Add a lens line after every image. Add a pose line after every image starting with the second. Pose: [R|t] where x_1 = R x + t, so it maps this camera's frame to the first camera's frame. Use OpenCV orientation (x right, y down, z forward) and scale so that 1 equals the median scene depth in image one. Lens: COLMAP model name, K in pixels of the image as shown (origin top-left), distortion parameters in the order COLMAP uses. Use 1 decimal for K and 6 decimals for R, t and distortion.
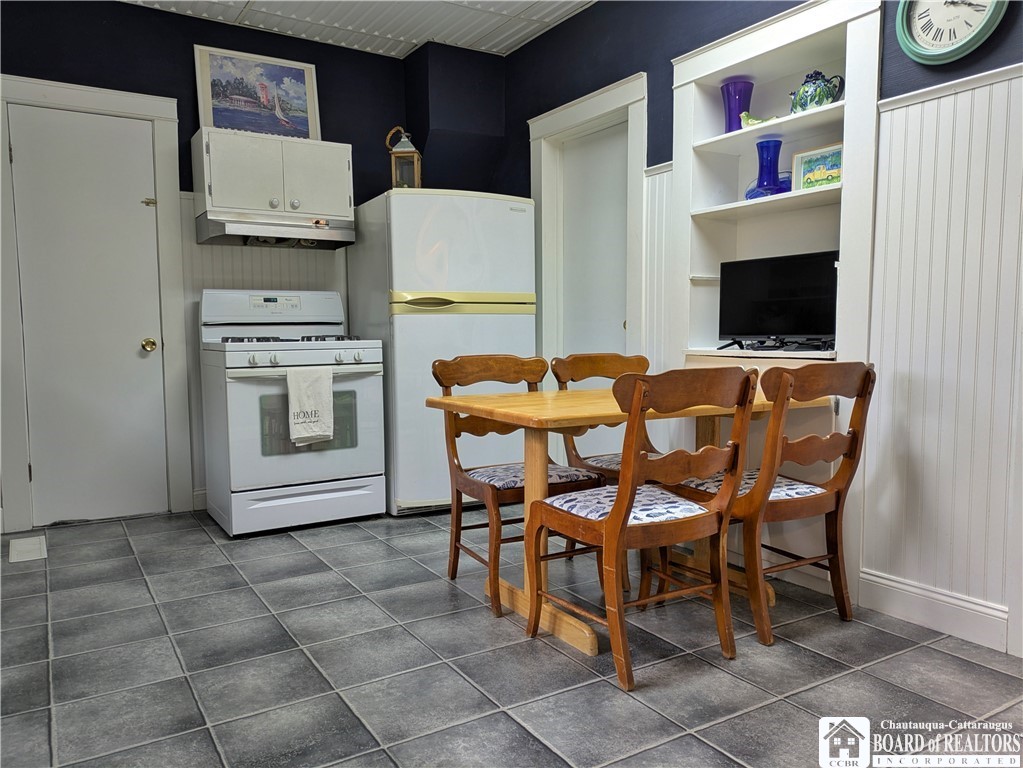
lens RADIAL K [[752.0, 0, 509.2], [0, 752.0, 386.0], [0, 0, 1]] dist [0.044622, -0.036069]
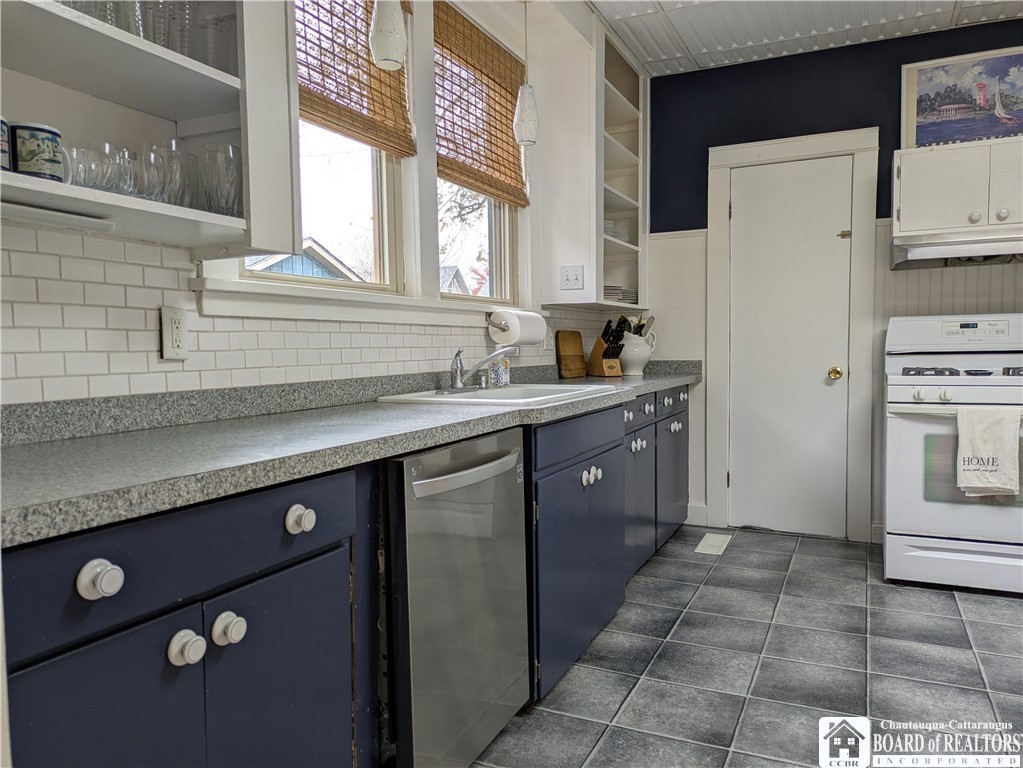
lens RADIAL K [[752.0, 0, 509.2], [0, 752.0, 386.0], [0, 0, 1]] dist [0.044622, -0.036069]
pose [[0.552936, 0.045783, -0.831965, 0.152774], [-0.056975, 0.998230, 0.017067, -0.032343], [0.831273, 0.037964, 0.554566, 0.067891]]
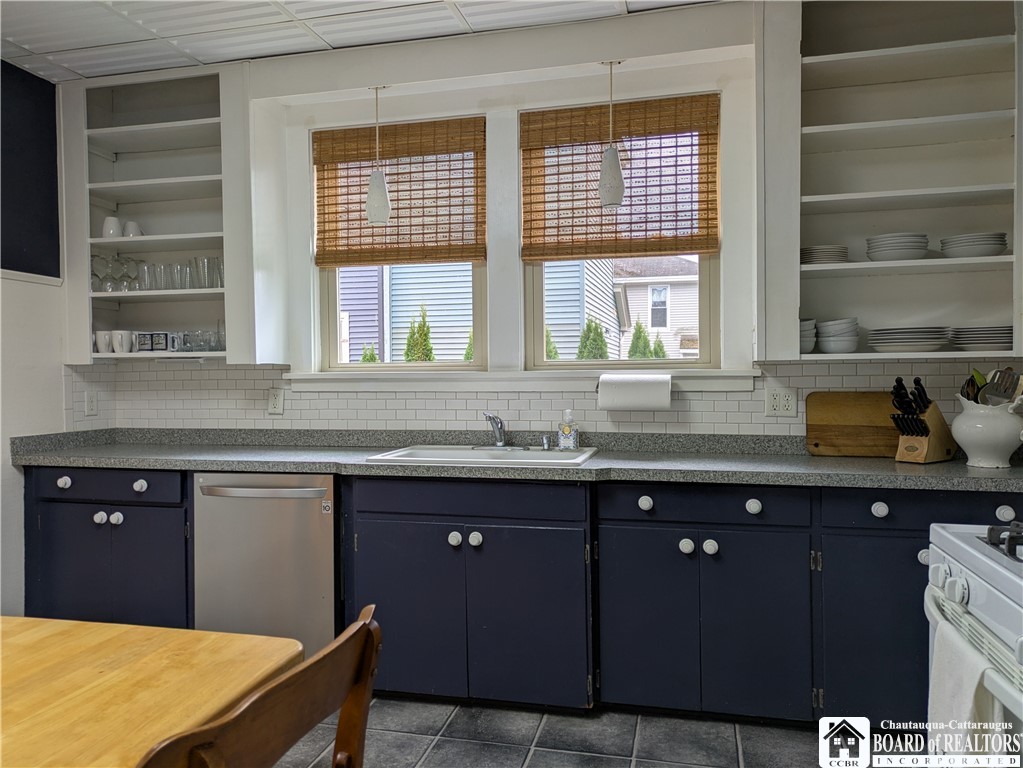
lens RADIAL K [[752.0, 0, 509.2], [0, 752.0, 386.0], [0, 0, 1]] dist [0.044622, -0.036069]
pose [[-0.711647, 0.025756, -0.702065, 0.111625], [-0.040759, 0.996131, 0.077859, -0.154204], [0.701354, 0.084023, -0.707843, 1.069029]]
